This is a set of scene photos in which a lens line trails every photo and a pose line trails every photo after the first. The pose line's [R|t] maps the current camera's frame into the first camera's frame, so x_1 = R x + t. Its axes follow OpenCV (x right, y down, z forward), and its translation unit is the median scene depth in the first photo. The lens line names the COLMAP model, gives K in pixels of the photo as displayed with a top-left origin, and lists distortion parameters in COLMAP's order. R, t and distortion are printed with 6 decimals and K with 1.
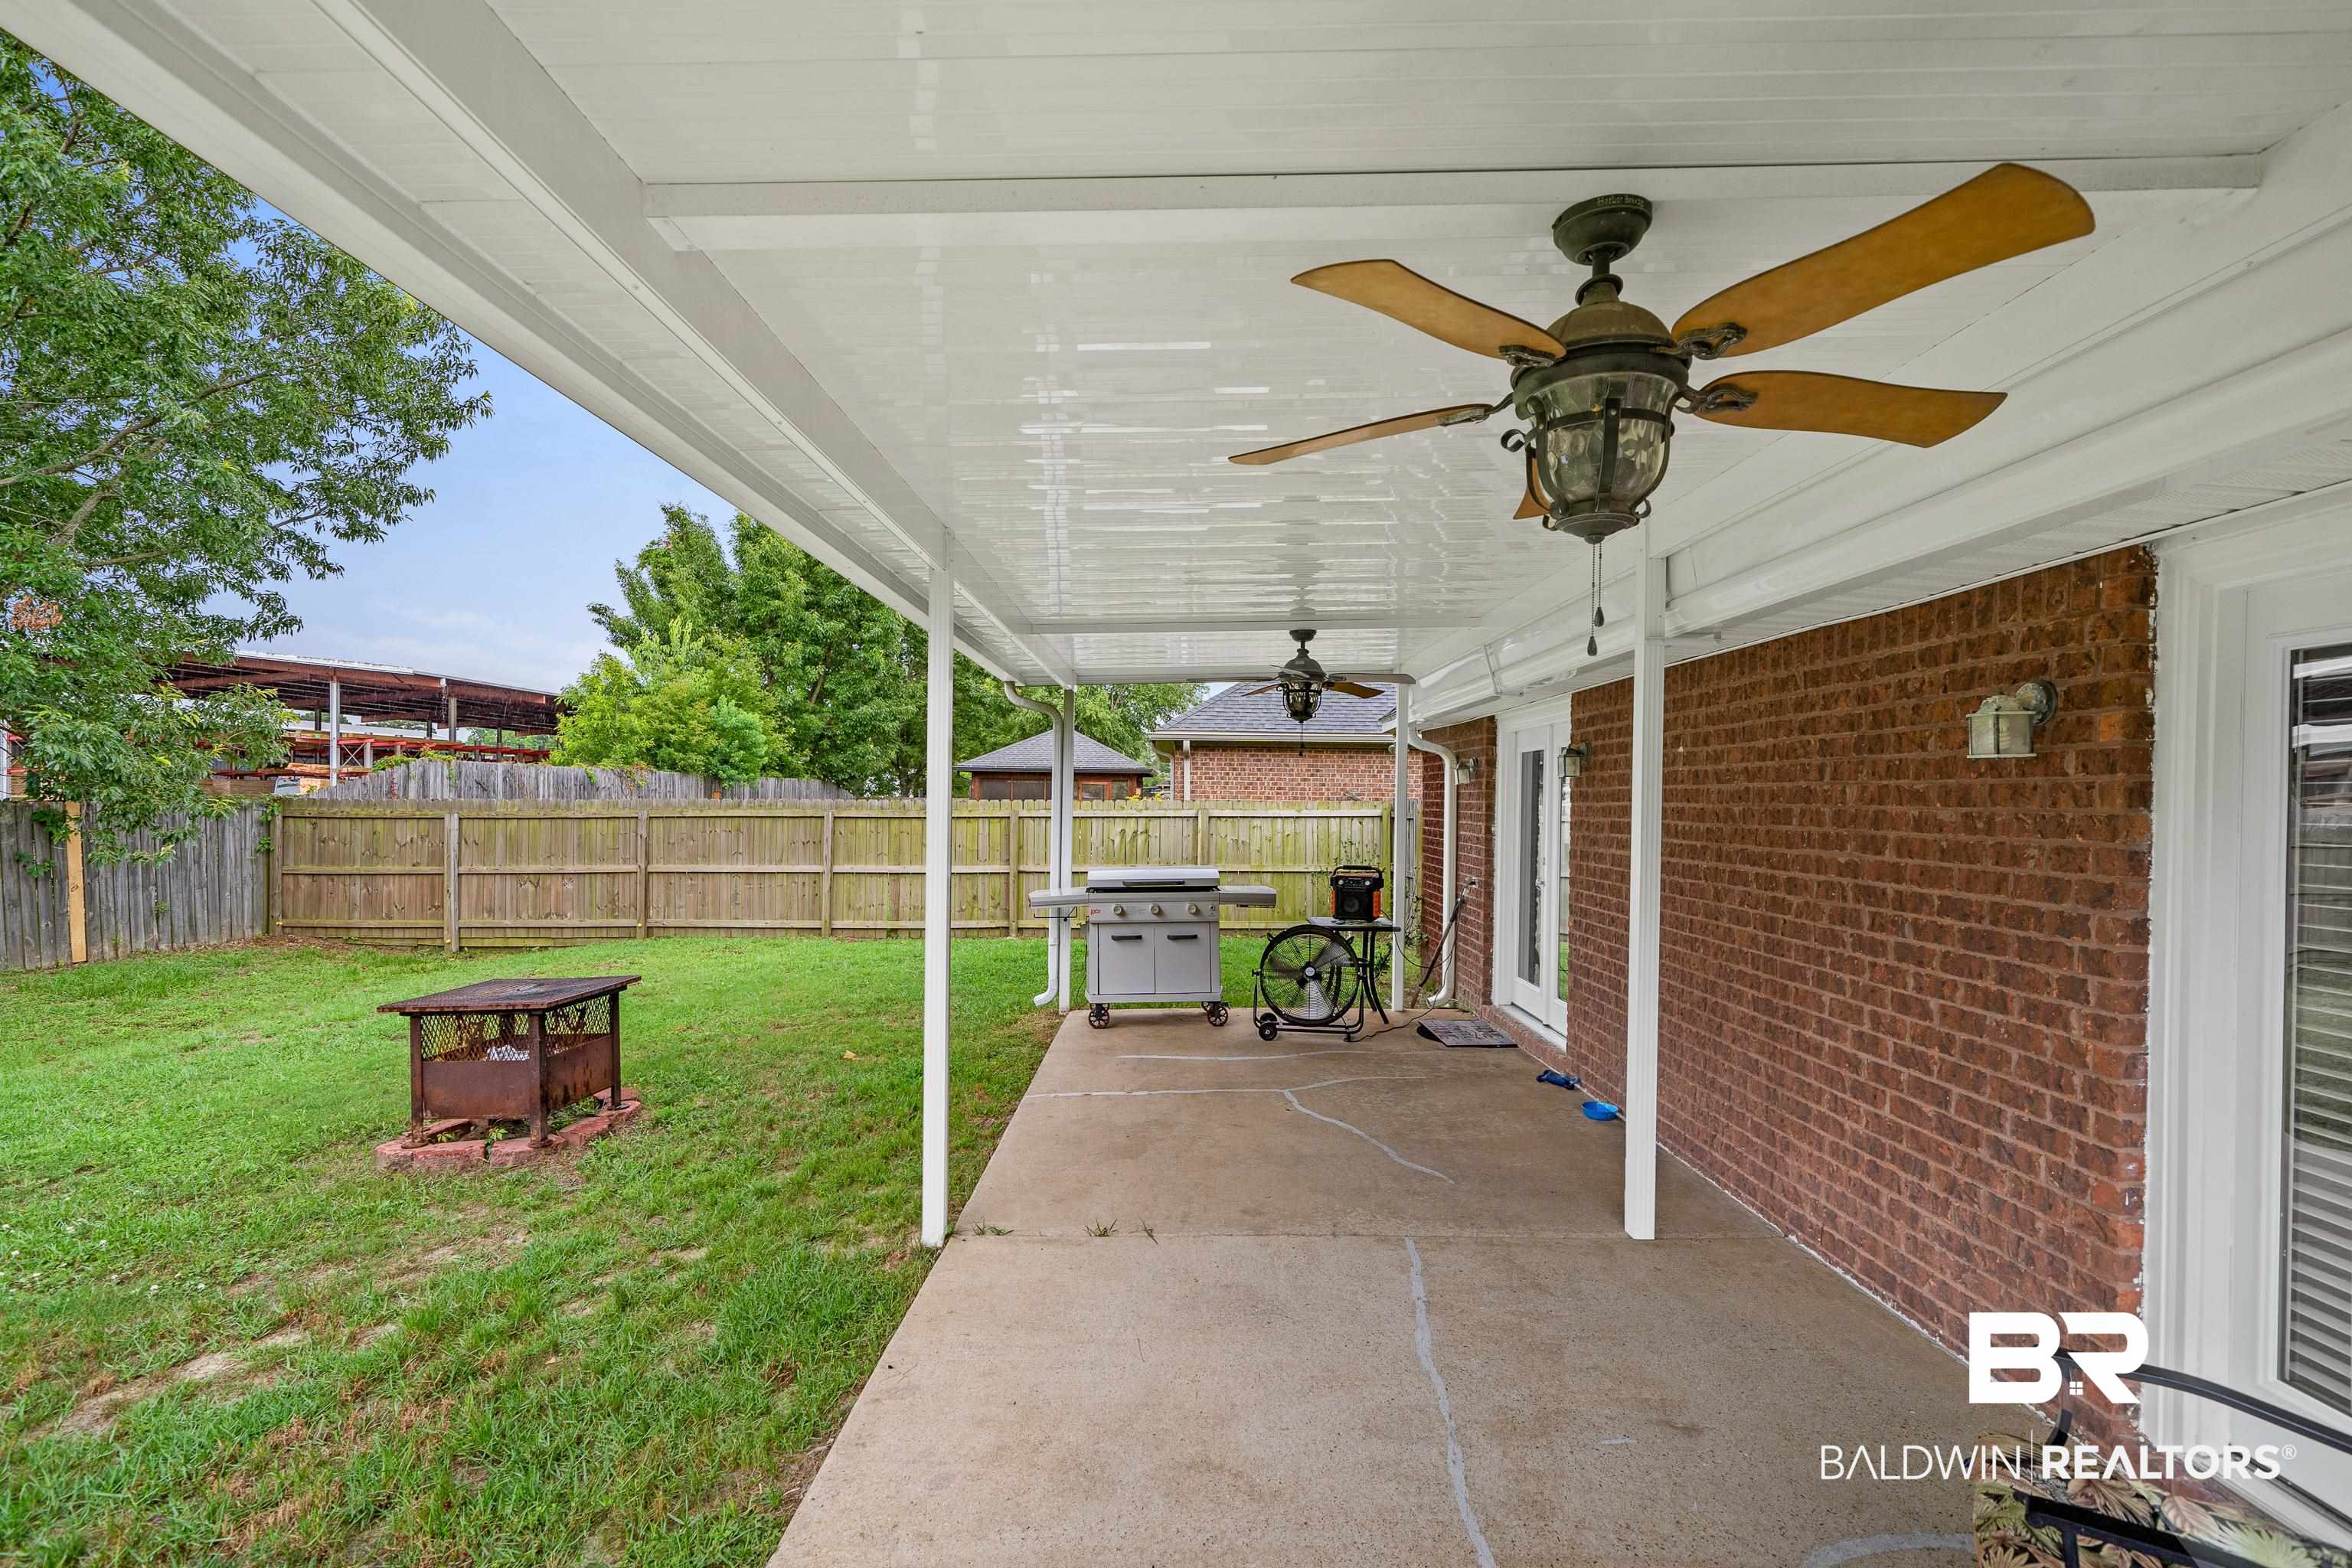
lens RADIAL K [[1072.1, 0, 1176.0], [0, 1072.1, 784.0], [0, 0, 1]] dist [-0.001349, -0.000283]
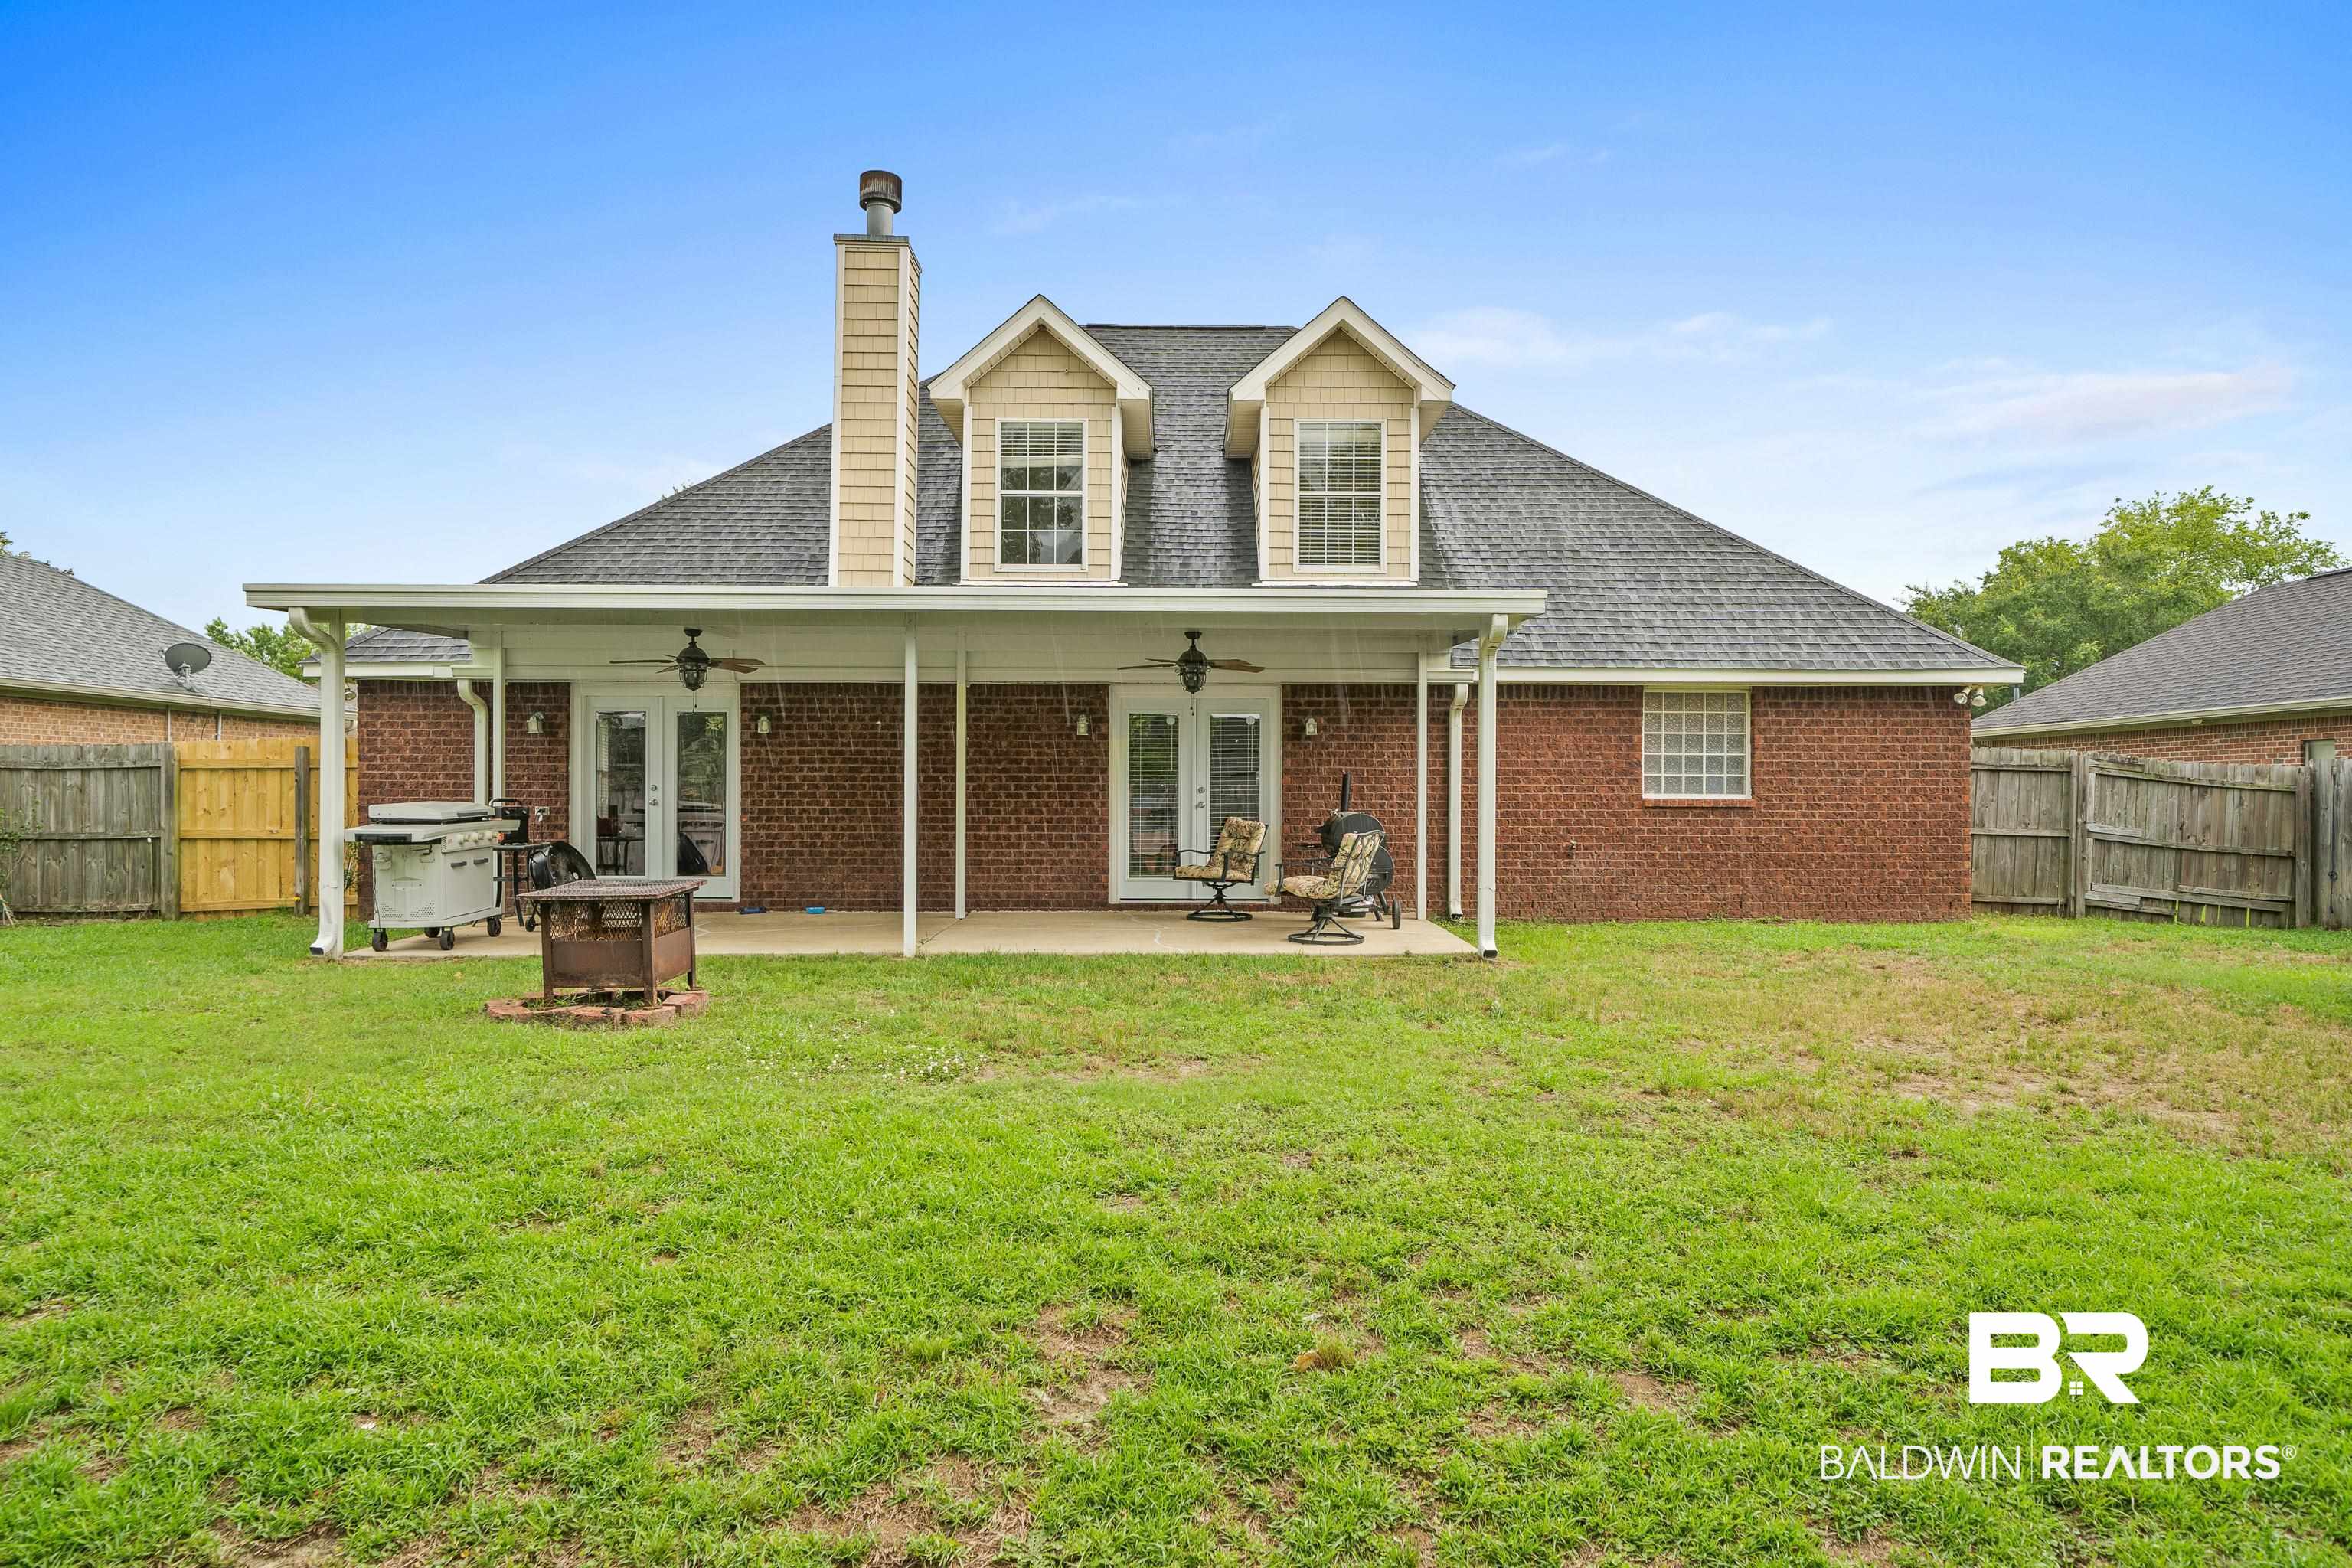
lens RADIAL K [[1401.7, 0, 1176.0], [0, 1401.7, 784.0], [0, 0, 1]] dist [-0.002793, -0.000325]
pose [[-0.020080, 0.001177, 0.999798, -3.351902], [-0.010553, 0.999943, -0.001389, 0.123854], [-0.999743, -0.010579, -0.020067, 0.655458]]
